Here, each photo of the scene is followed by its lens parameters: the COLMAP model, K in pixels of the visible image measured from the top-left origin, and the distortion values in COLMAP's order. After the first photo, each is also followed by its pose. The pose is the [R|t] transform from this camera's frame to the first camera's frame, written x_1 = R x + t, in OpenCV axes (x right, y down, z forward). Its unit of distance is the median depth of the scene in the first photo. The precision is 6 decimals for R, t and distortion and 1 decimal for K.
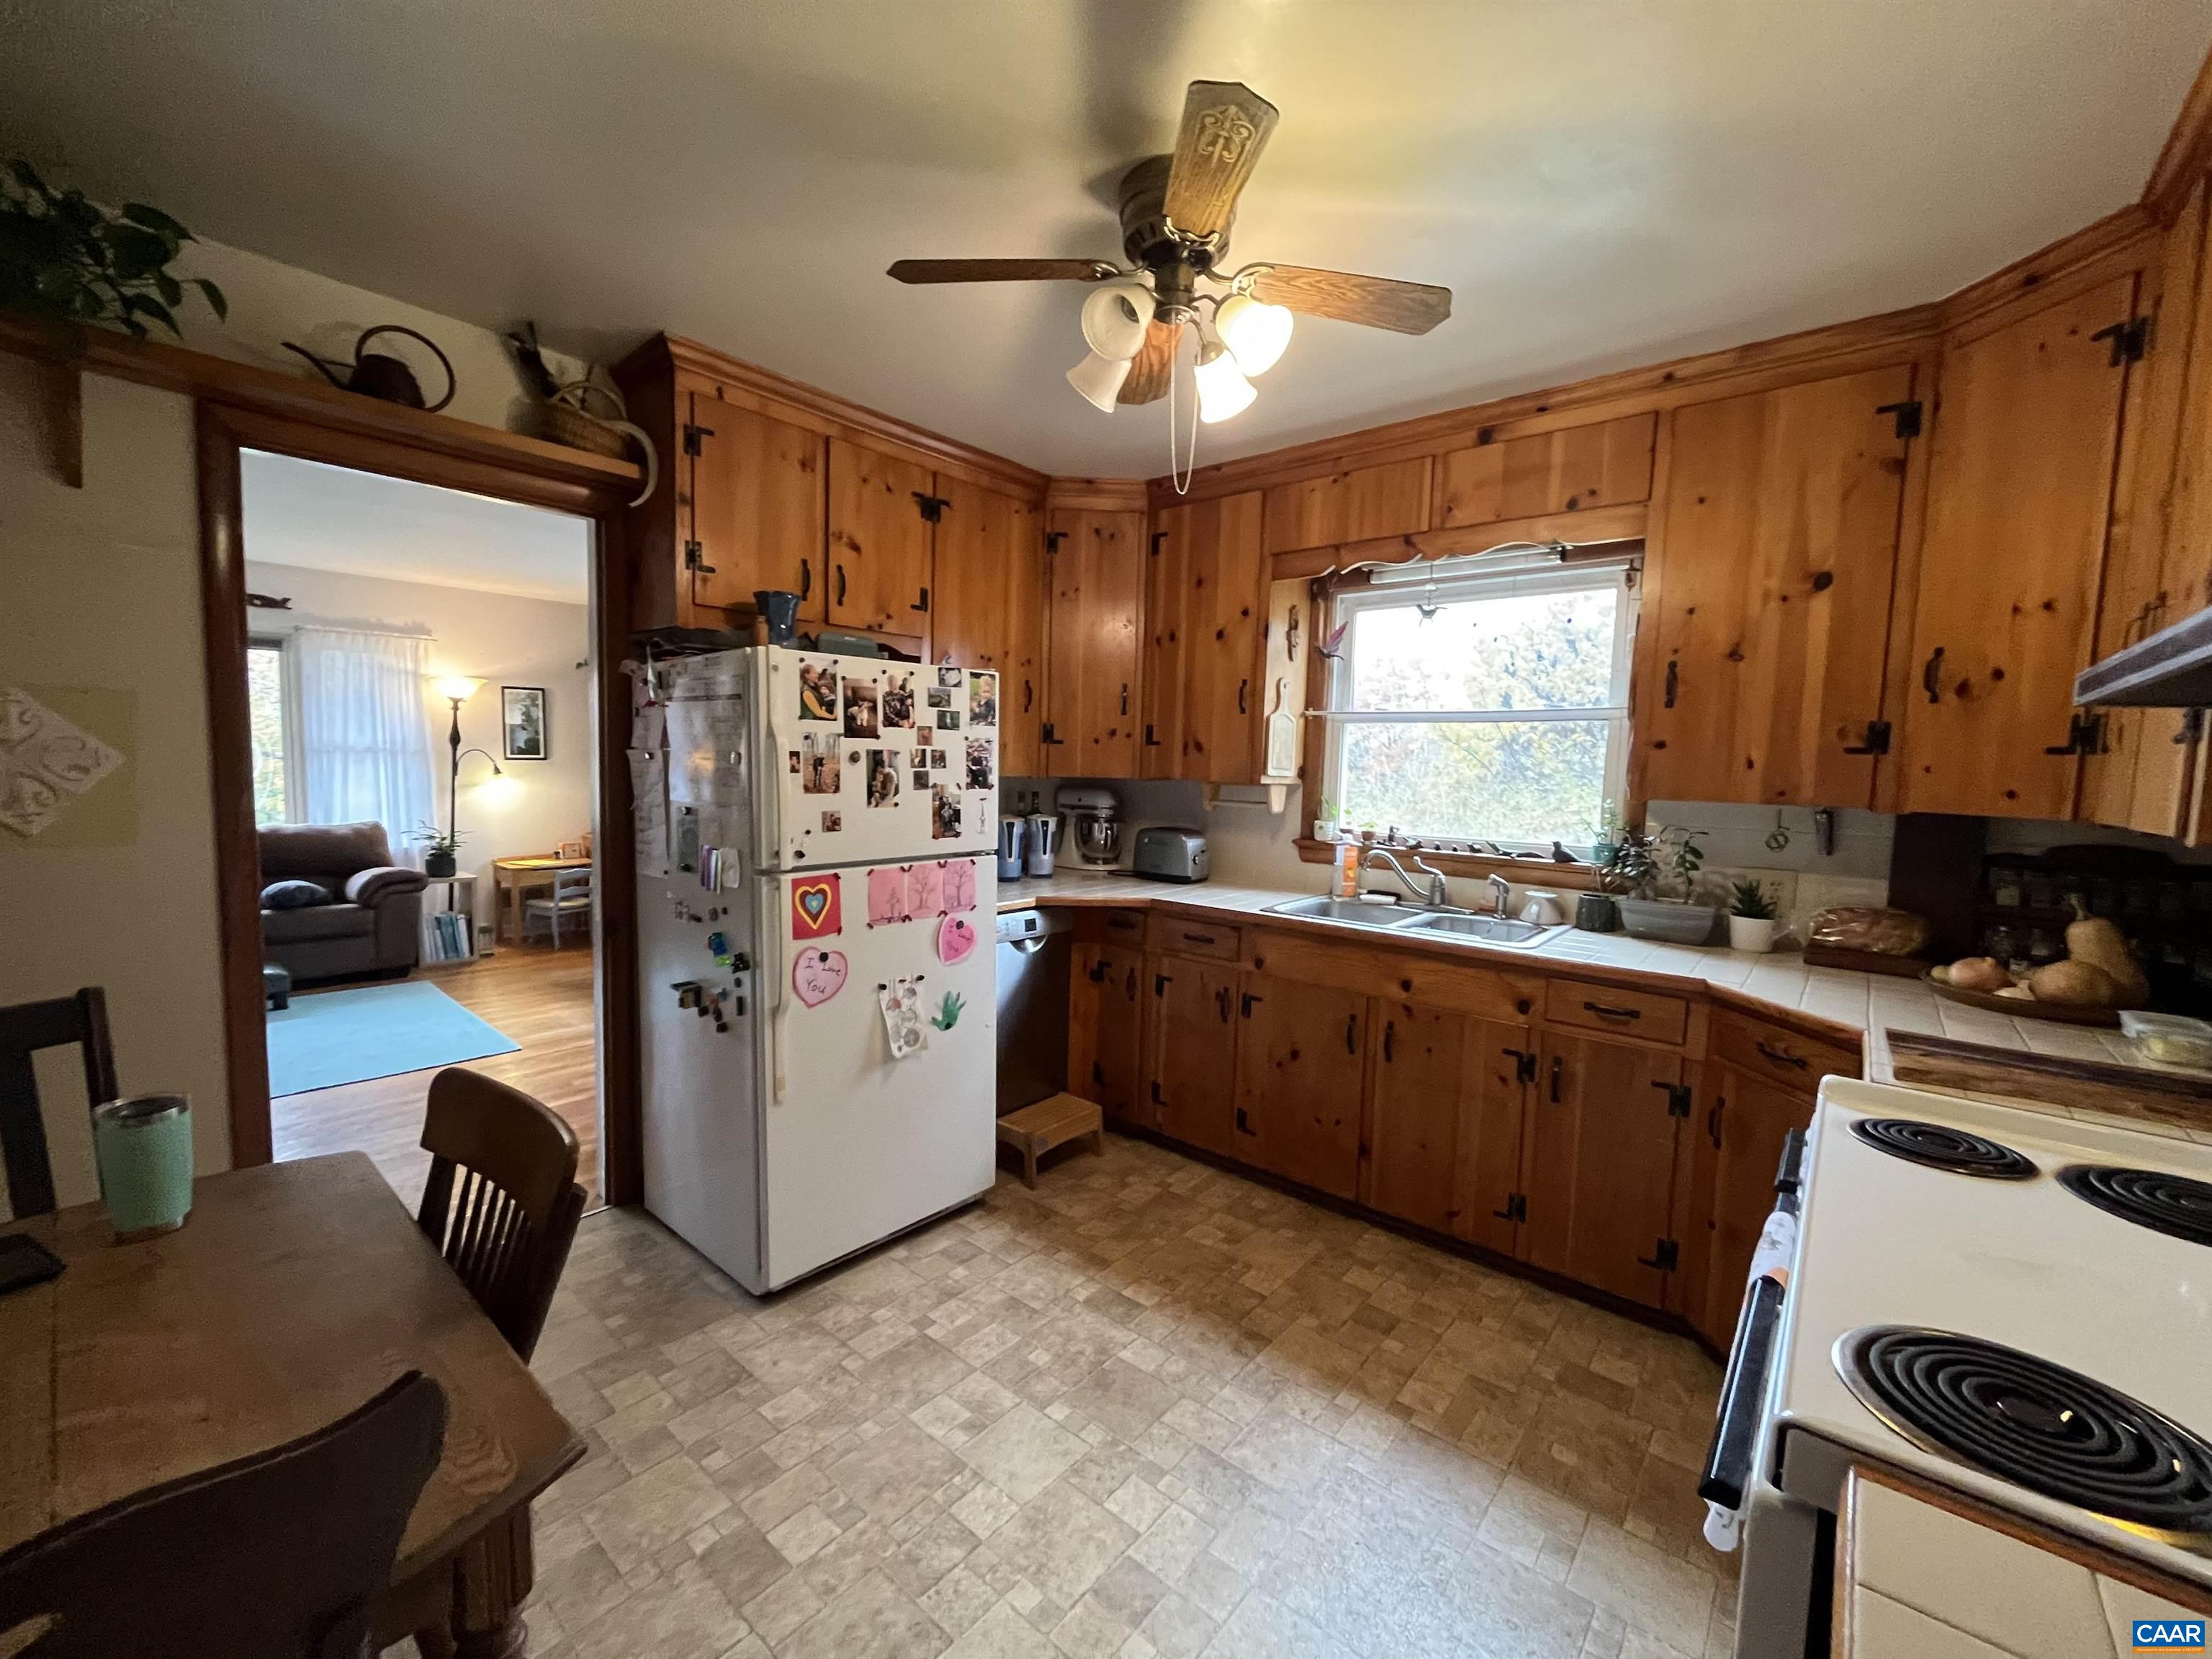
lens RADIAL K [[898.2, 0, 1098.9], [0, 898.2, 838.8], [0, 0, 1]] dist [-0.017785, -0.000031]
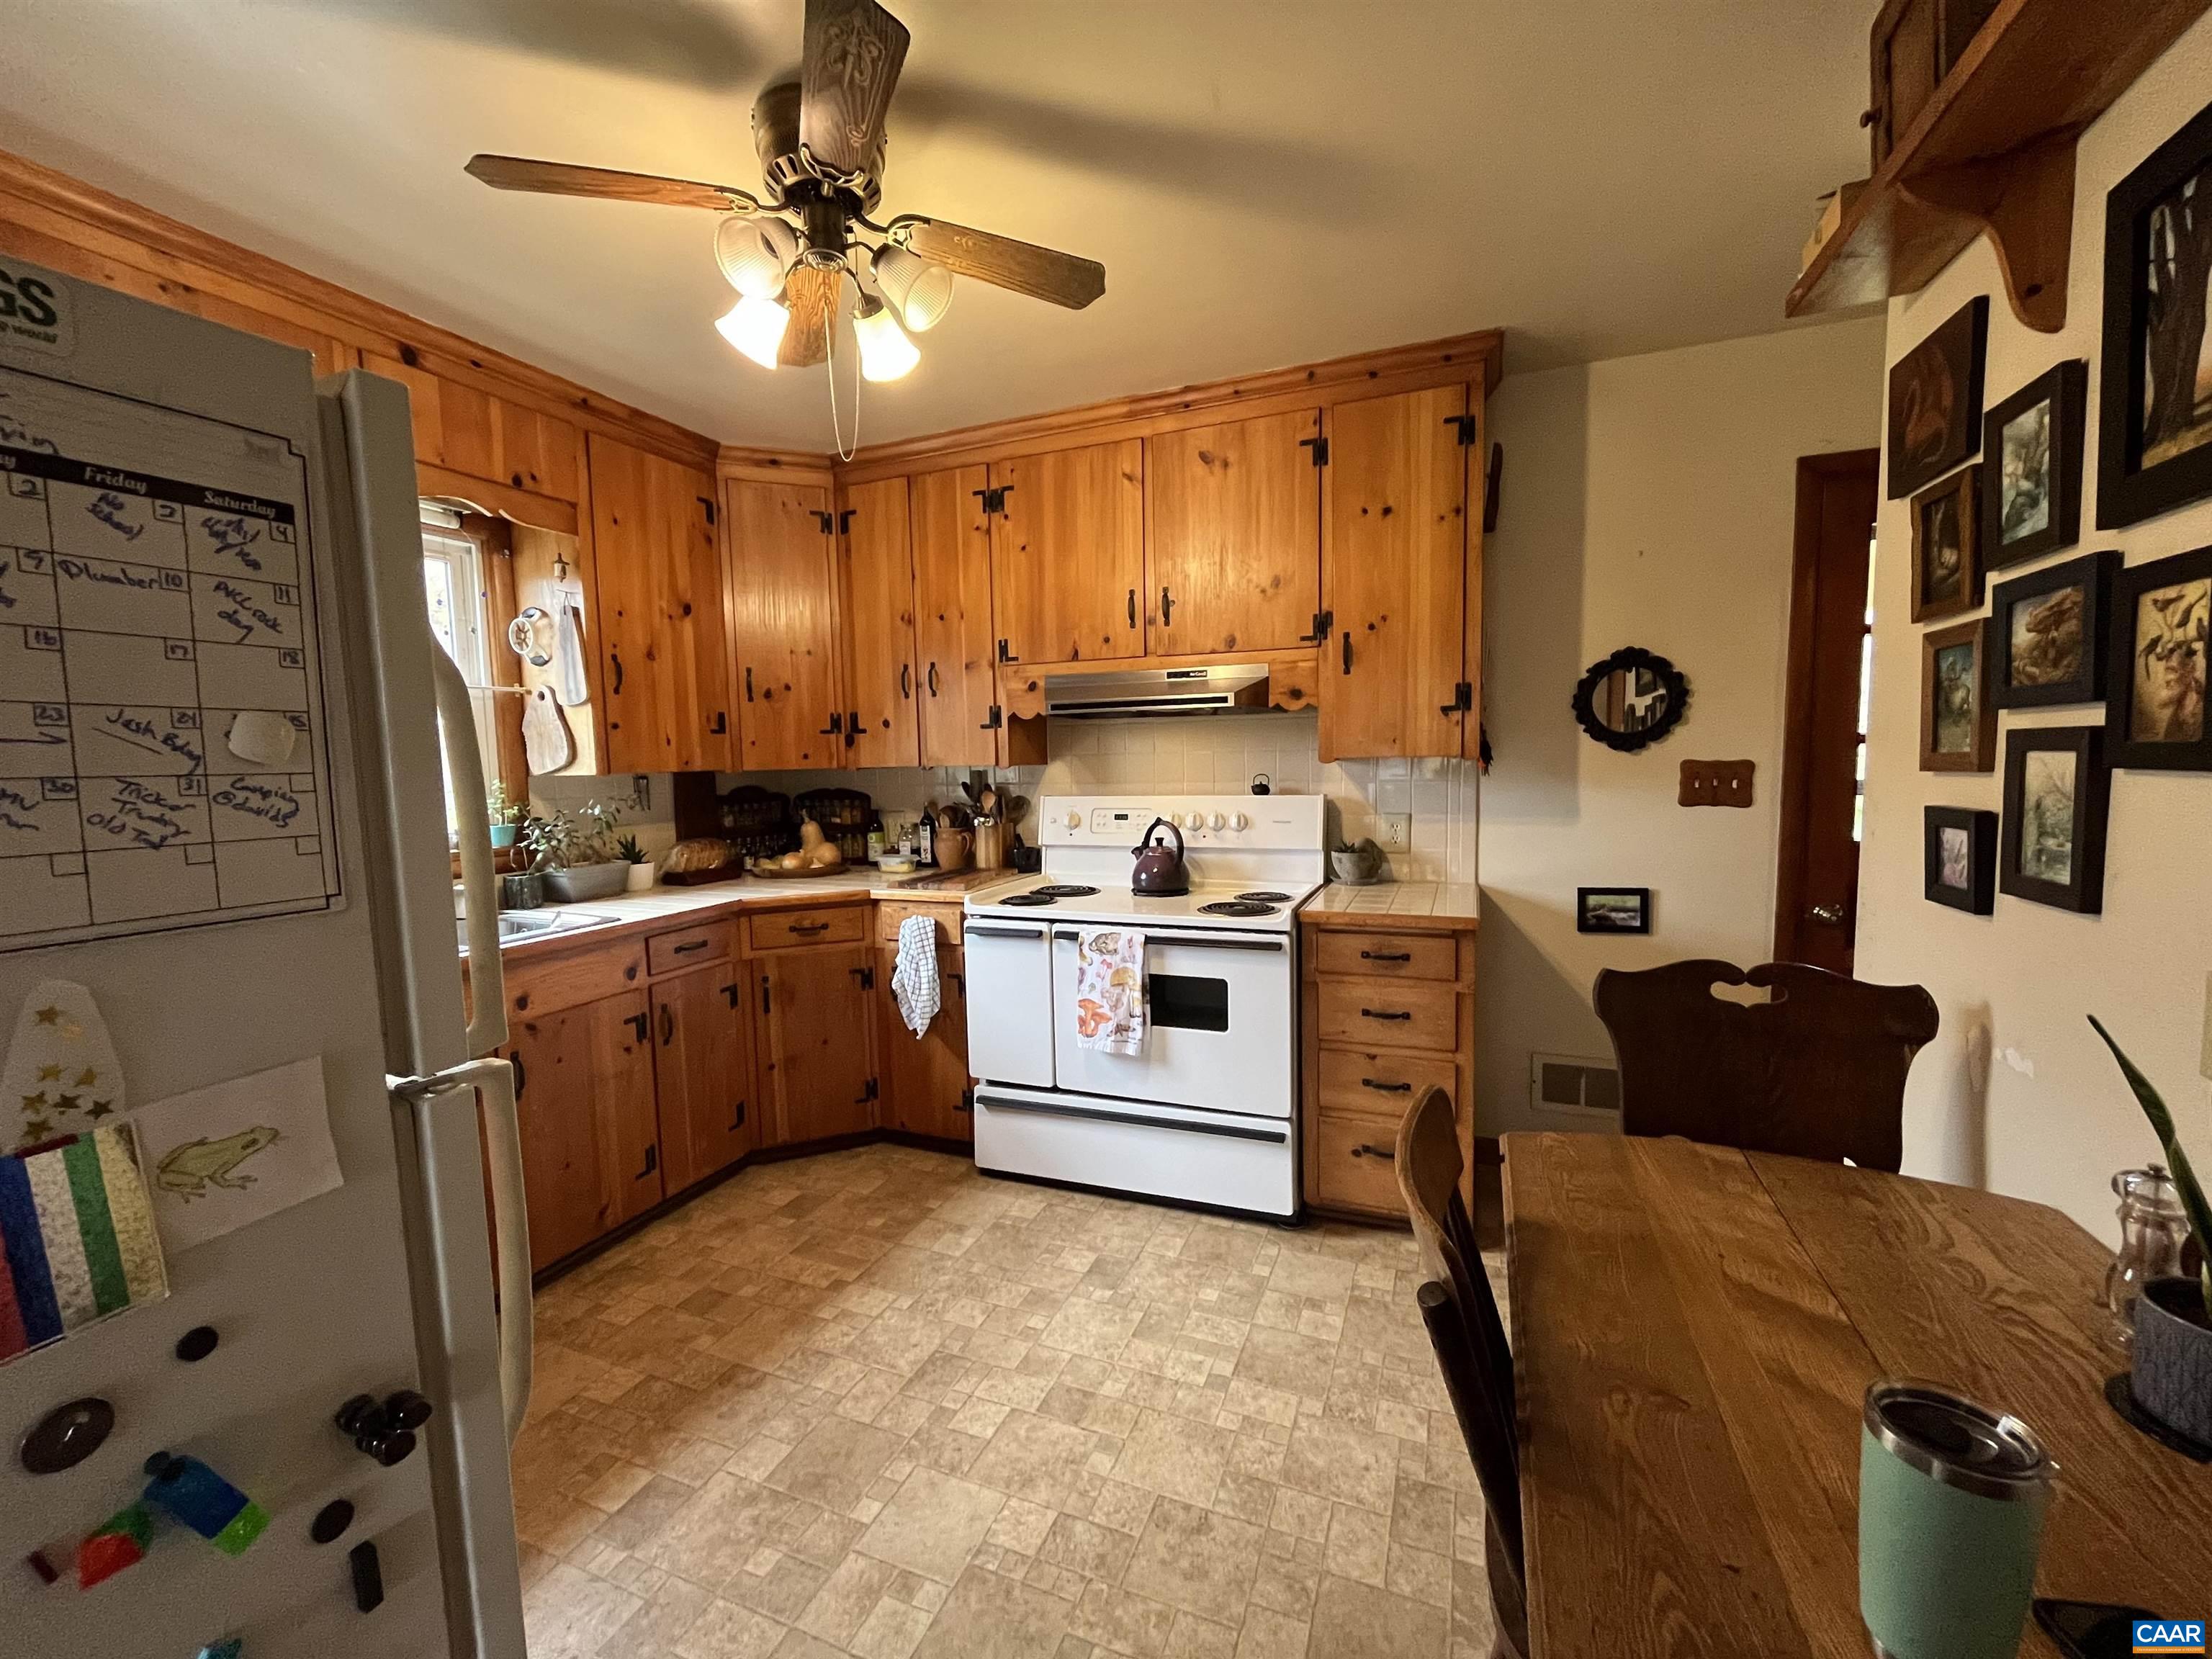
lens RADIAL K [[898.2, 0, 1098.9], [0, 898.2, 838.8], [0, 0, 1]] dist [-0.017785, -0.000031]
pose [[-0.318033, -0.108862, 0.941809, -0.793274], [0.088601, 0.985626, 0.143846, -0.084714], [-0.943931, 0.129193, -0.303816, 0.909867]]
